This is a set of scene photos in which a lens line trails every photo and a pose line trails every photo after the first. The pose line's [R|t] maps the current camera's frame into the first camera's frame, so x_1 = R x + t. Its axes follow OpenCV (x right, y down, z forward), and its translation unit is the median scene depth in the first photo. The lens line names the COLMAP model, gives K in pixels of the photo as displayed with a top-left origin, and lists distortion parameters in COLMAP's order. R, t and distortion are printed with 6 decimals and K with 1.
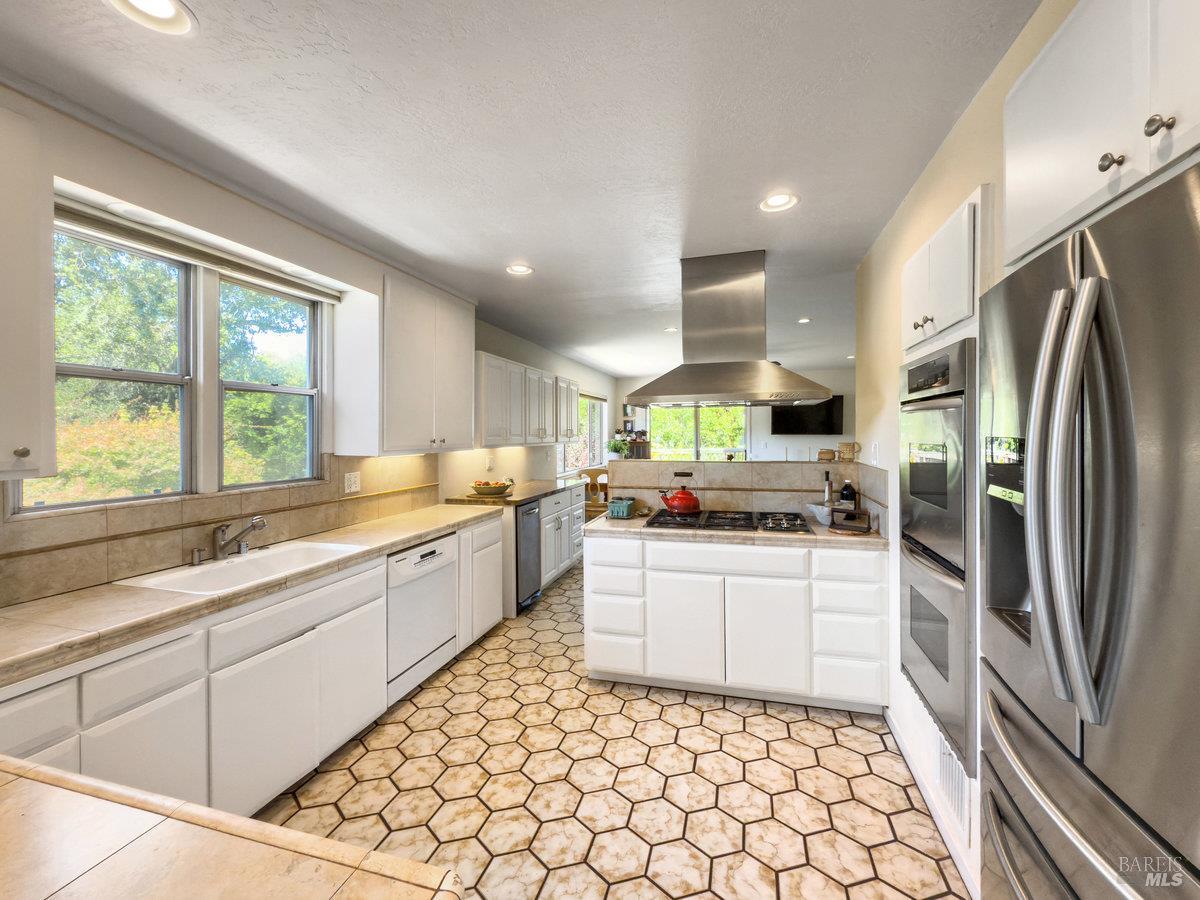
lens RADIAL K [[489.5, 0, 604.7], [0, 489.5, 438.9], [0, 0, 1]] dist [0.000943, 0.000179]
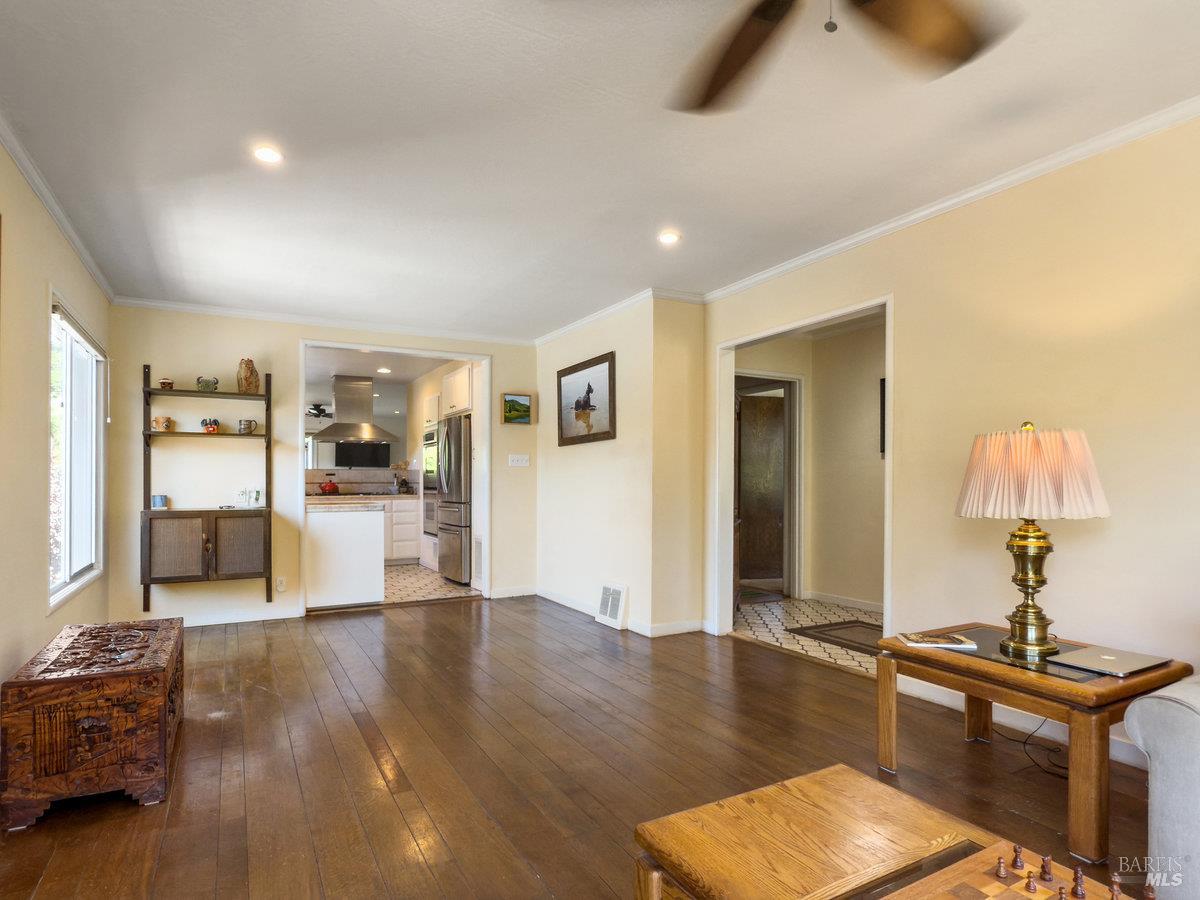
lens RADIAL K [[660.5, 0, 600.7], [0, 660.5, 458.2], [0, 0, 1]] dist [0.001138, 0.000032]
pose [[0.704079, 0.024480, 0.709699, -1.263107], [0.007867, 0.999075, -0.042266, 0.158831], [-0.710078, 0.035342, 0.703236, -2.199246]]
